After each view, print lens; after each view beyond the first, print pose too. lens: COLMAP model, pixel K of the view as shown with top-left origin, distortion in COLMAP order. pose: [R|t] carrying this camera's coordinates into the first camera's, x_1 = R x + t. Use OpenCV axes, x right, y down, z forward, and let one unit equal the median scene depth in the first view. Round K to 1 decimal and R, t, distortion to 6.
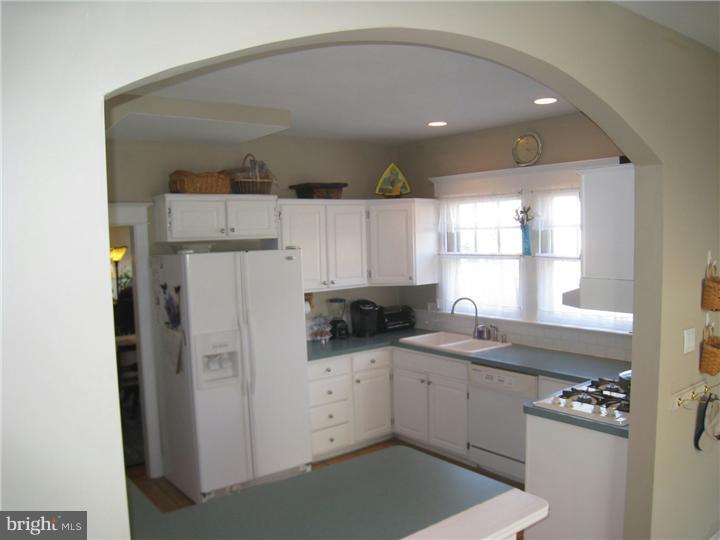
lens RADIAL K [[597.8, 0, 360.0], [0, 597.8, 270.0], [0, 0, 1]] dist [-0.146902, 0.076302]
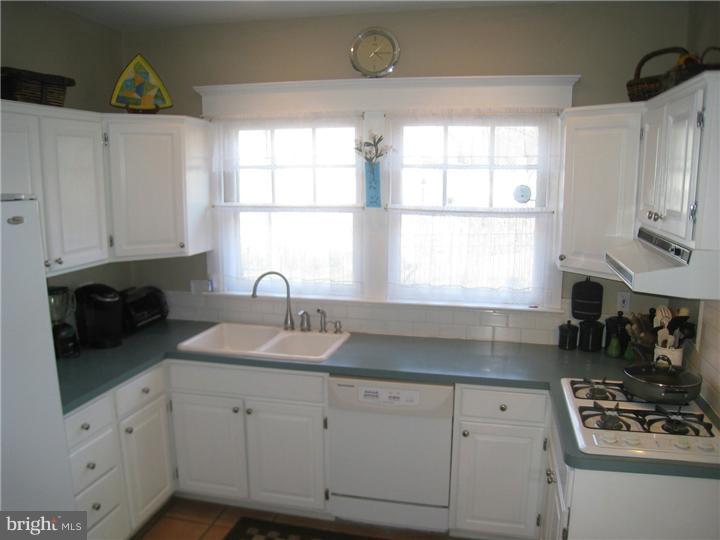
lens RADIAL K [[597.8, 0, 360.0], [0, 597.8, 270.0], [0, 0, 1]] dist [-0.146902, 0.076302]
pose [[0.775750, -0.072155, 0.626901, -0.163171], [0.016125, 0.995384, 0.094613, -0.016313], [-0.630834, -0.063287, 0.773333, 0.419820]]
